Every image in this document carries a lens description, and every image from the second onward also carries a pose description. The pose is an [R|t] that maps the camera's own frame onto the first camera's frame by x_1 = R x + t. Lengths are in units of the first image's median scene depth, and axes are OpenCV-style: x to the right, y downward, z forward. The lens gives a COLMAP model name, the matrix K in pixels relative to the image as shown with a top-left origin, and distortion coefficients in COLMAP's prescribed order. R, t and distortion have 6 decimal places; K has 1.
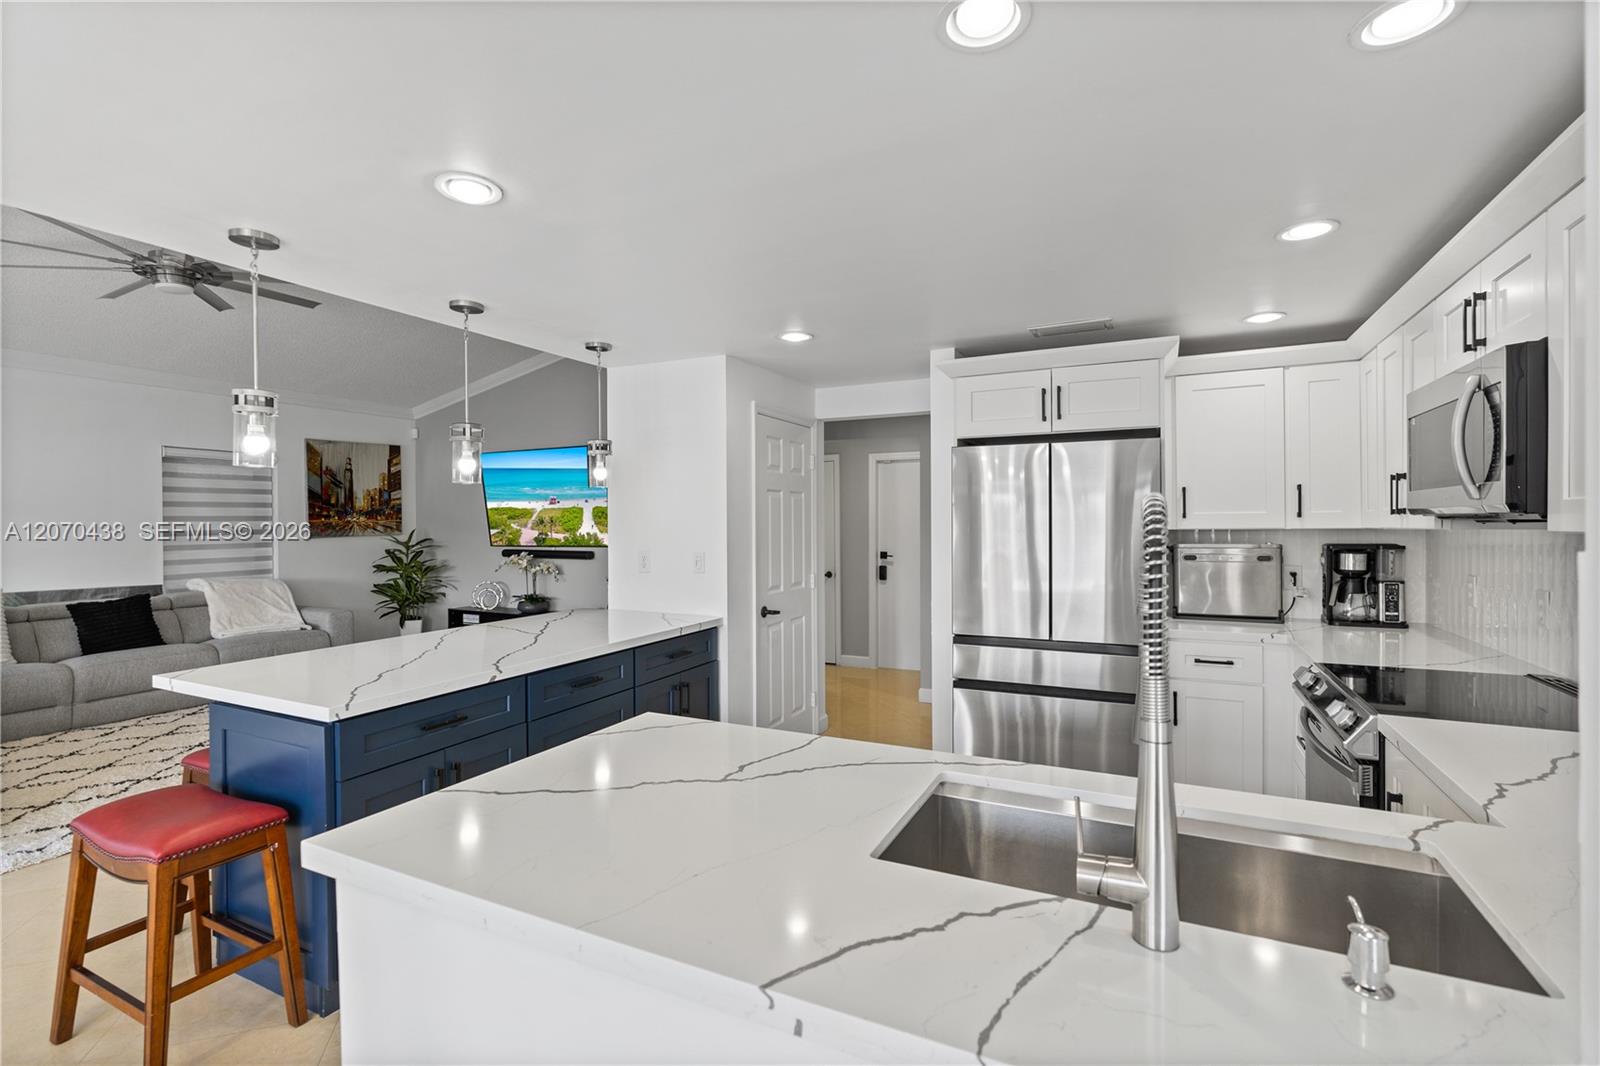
lens RADIAL K [[723.6, 0, 776.8], [0, 723.6, 525.9], [0, 0, 1]] dist [-0.013106, -0.000513]
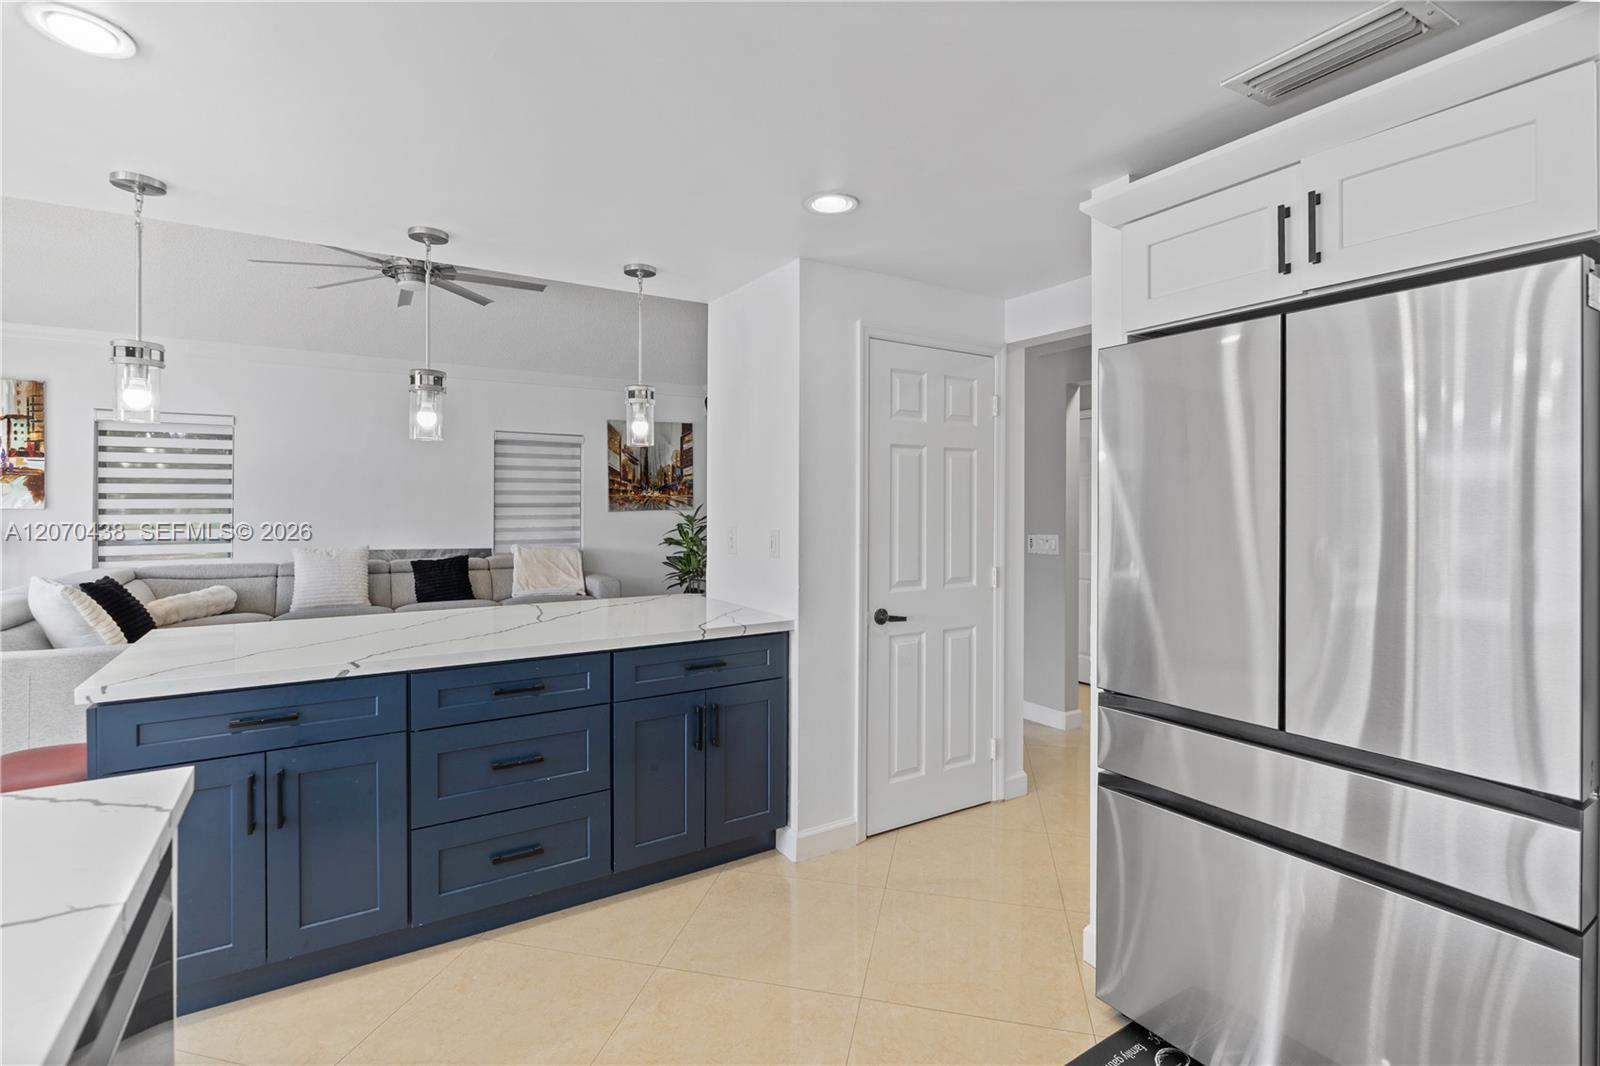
lens RADIAL K [[723.6, 0, 811.2], [0, 723.6, 506.8], [0, 0, 1]] dist [-0.013106, -0.000513]
pose [[0.856502, 0.009687, -0.516053, 0.205359], [-0.011303, 0.999936, 0.000011, 0.008119], [0.516021, 0.005824, 0.856556, 0.251709]]
